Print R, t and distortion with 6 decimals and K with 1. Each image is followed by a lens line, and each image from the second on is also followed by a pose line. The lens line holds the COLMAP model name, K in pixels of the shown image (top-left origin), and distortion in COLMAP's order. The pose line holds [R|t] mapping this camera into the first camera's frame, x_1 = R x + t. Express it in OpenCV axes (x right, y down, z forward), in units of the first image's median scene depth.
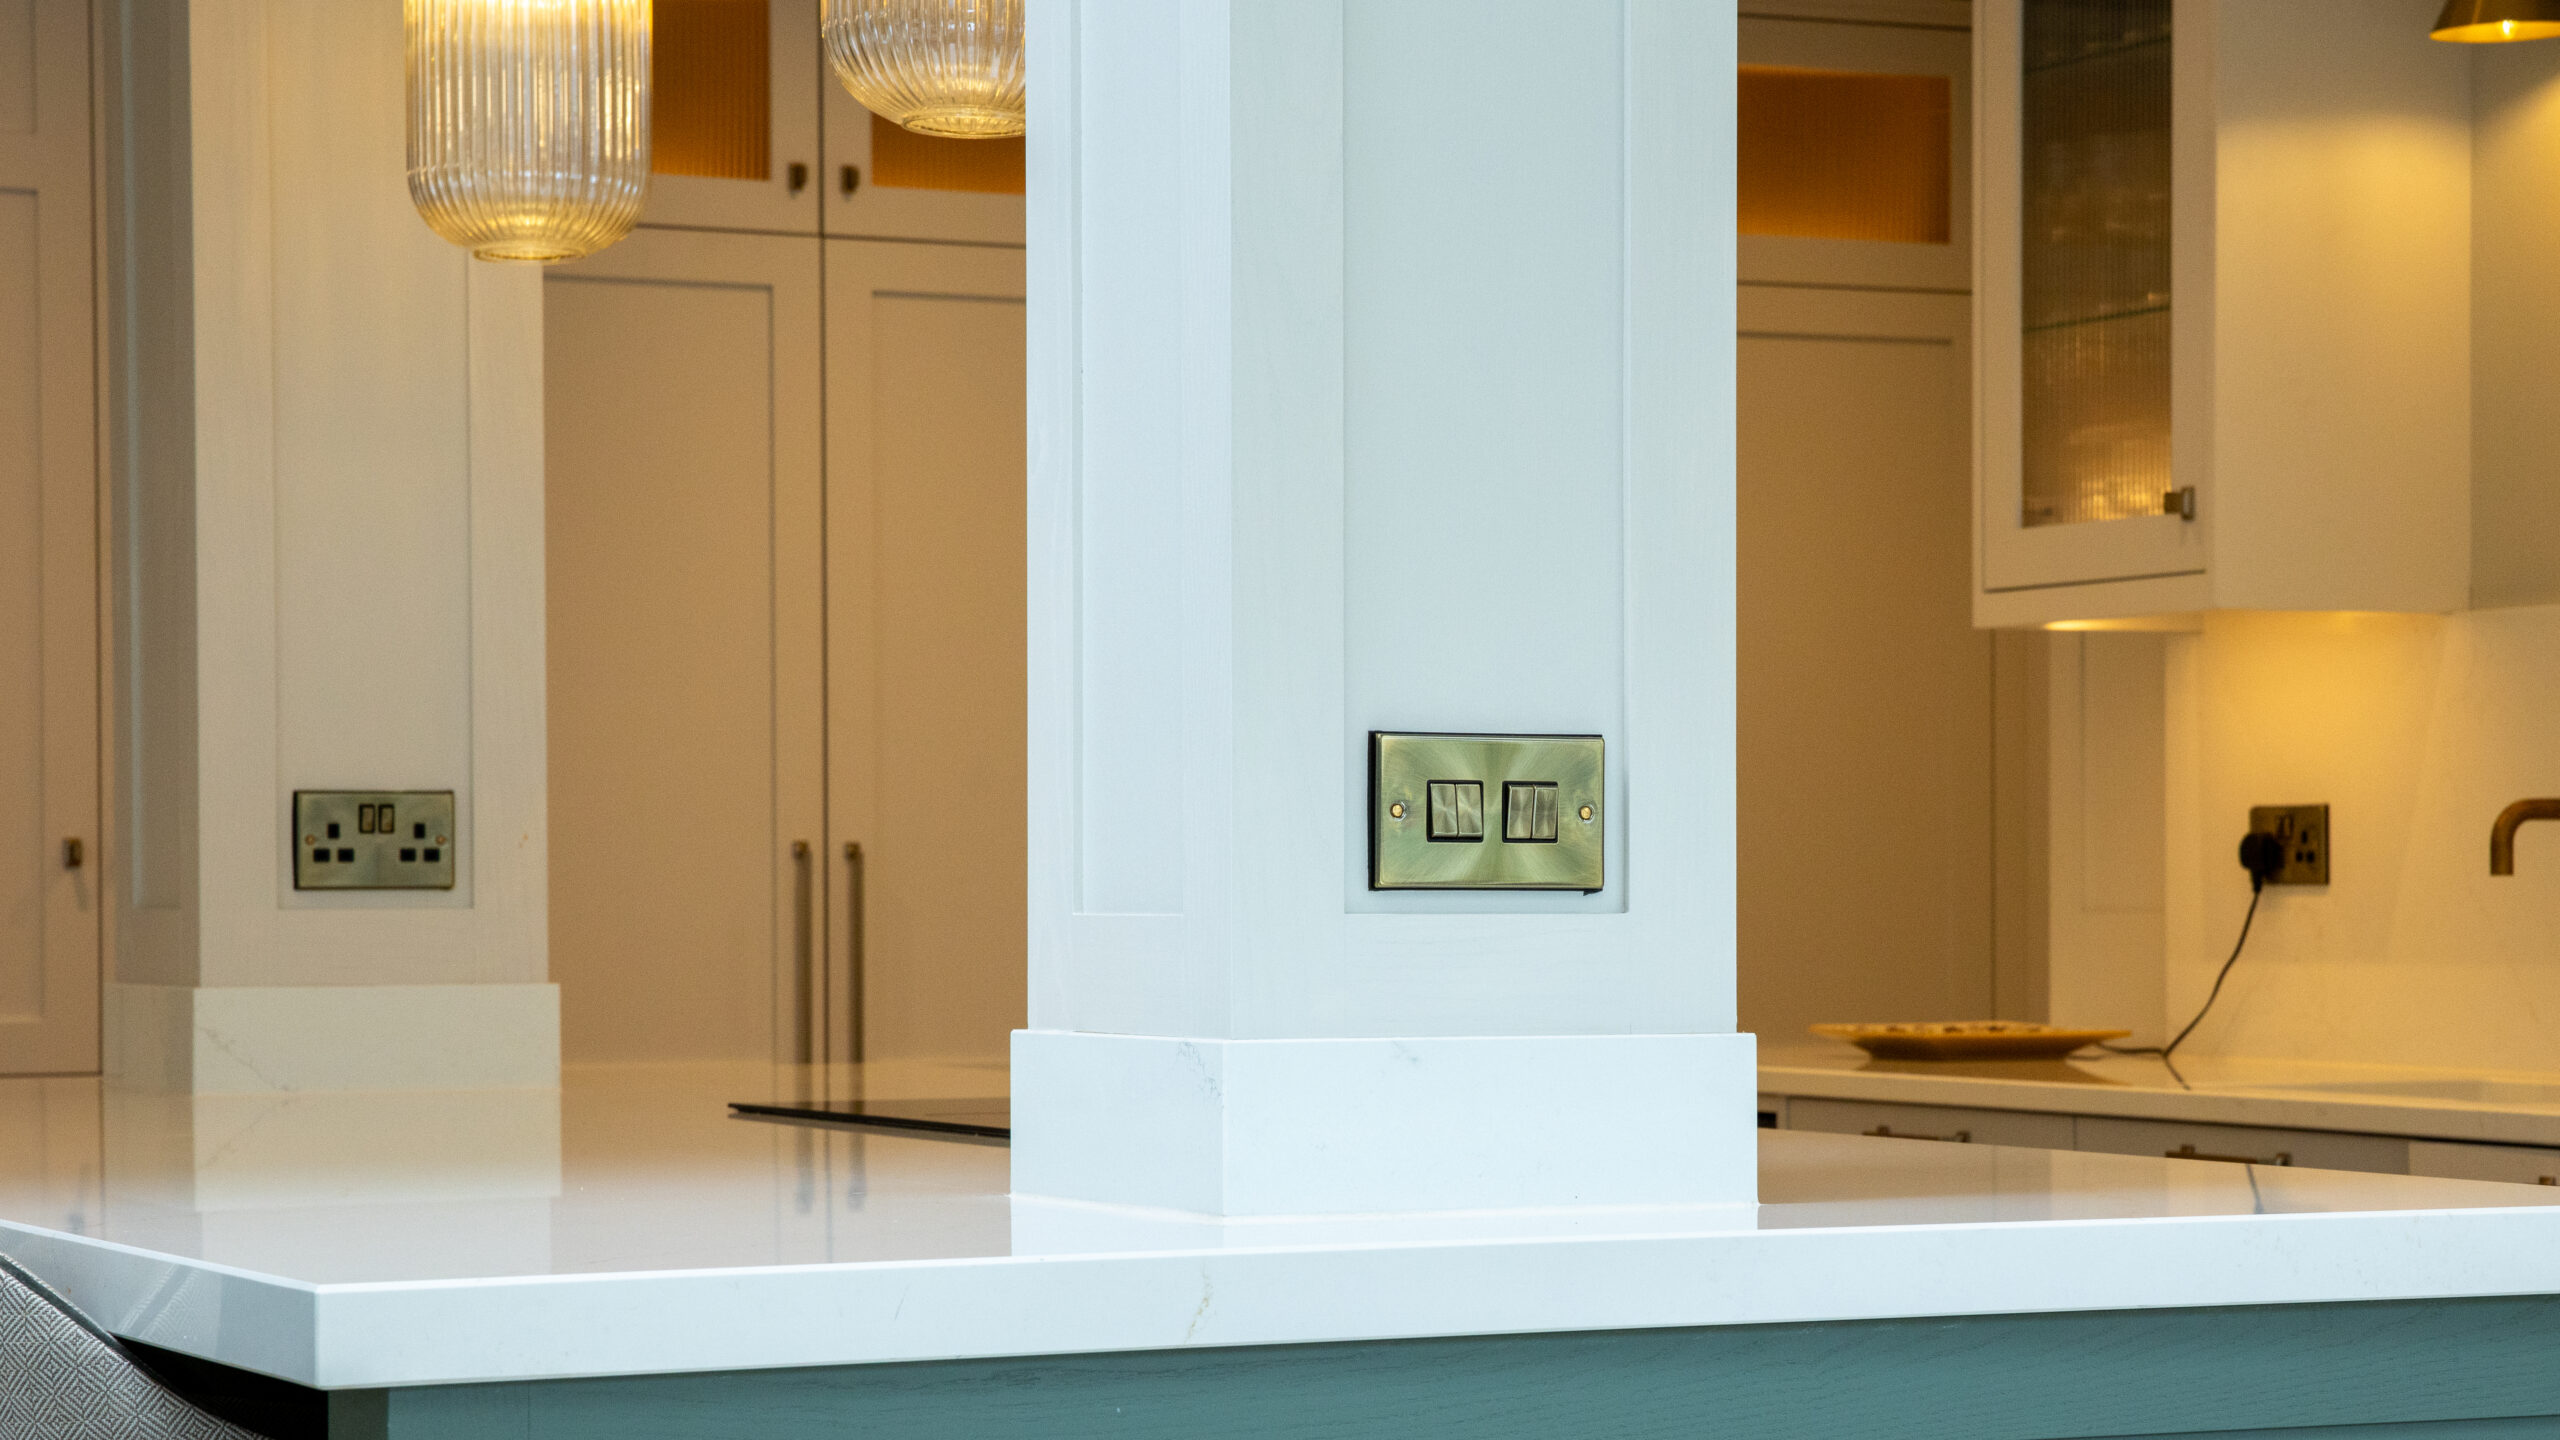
lens RADIAL K [[5876.2, 0, 1395.0], [0, 5876.2, 892.8], [0, 0, 1]] dist [0.213377, 0.000000]
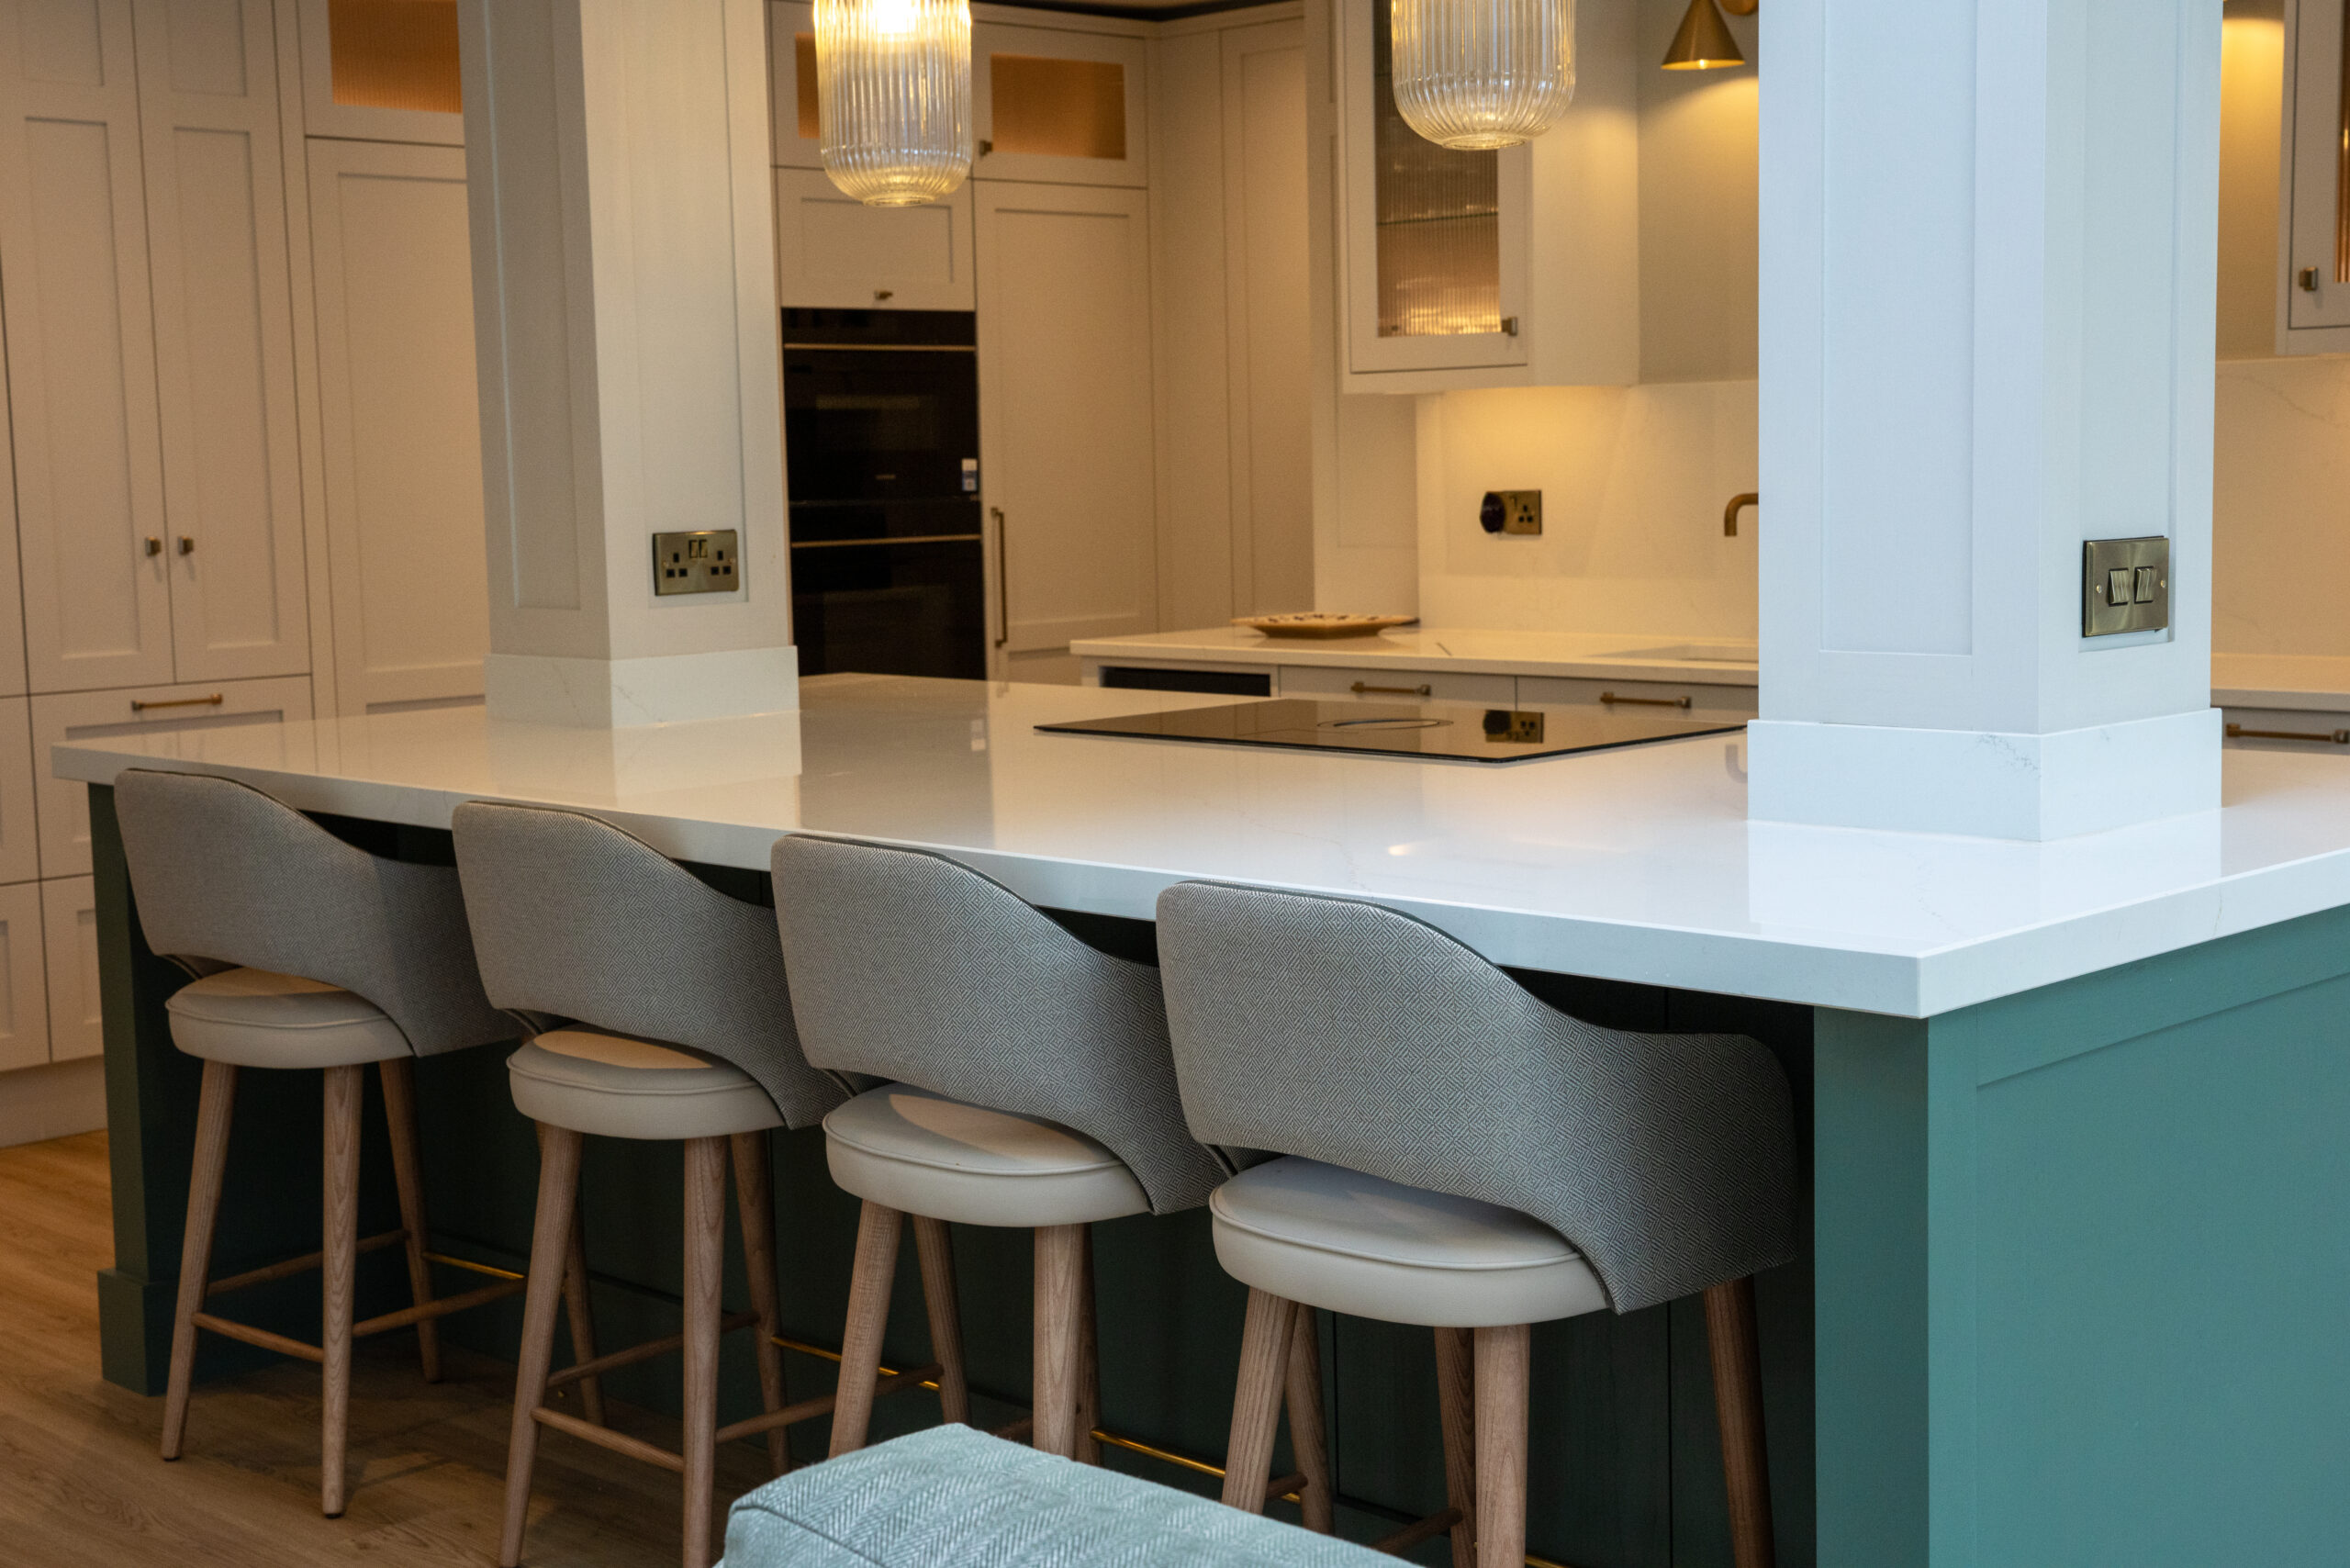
lens RADIAL K [[3114.9, 0, 1159.4], [0, 3114.9, 797.8], [0, 0, 1]] dist [0.047838, 0.000000]
pose [[0.943323, -0.056618, 0.327012, -0.295257], [0.021438, 0.993678, 0.110202, -0.031807], [-0.331184, -0.096946, 0.938573, 0.140062]]
